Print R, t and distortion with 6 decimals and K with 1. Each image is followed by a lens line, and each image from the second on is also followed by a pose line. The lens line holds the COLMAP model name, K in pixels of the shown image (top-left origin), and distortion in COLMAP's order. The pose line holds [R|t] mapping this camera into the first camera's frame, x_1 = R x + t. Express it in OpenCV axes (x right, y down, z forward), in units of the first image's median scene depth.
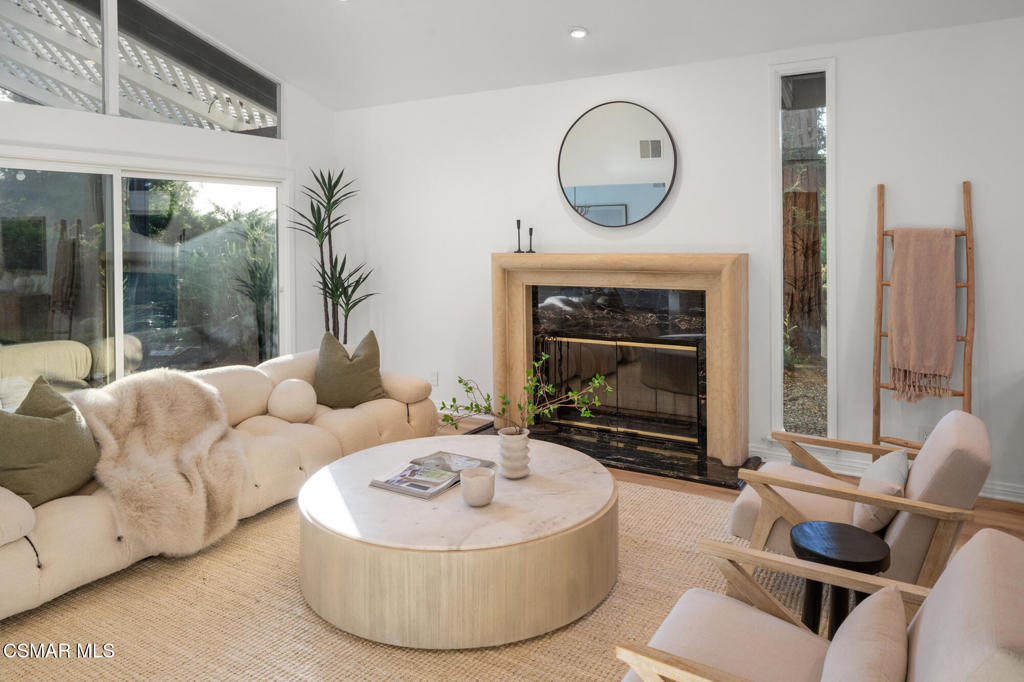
lens RADIAL K [[692.6, 0, 512.5], [0, 692.6, 243.4], [0, 0, 1]] dist [-0.002553, -0.000905]
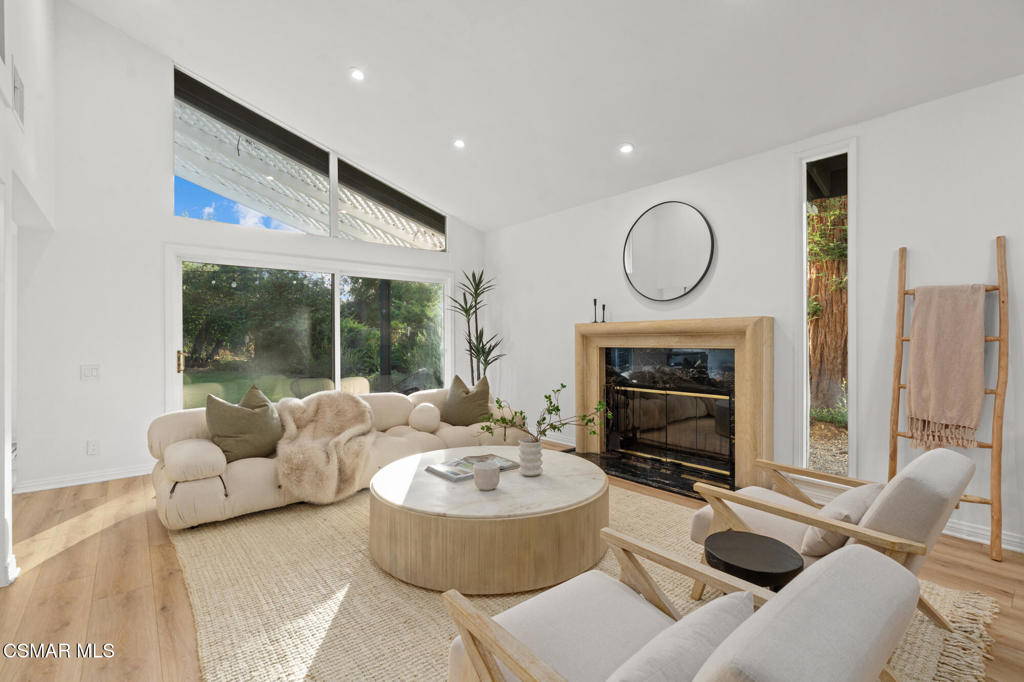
lens RADIAL K [[460.9, 0, 512.0], [0, 460.9, 341.0], [0, 0, 1]] dist [-0.000813, 0.000297]
pose [[0.945012, 0.006697, -0.326967, 0.189253], [-0.008224, 0.999961, -0.003288, 0.065420], [0.326932, 0.005796, 0.945030, 0.123862]]
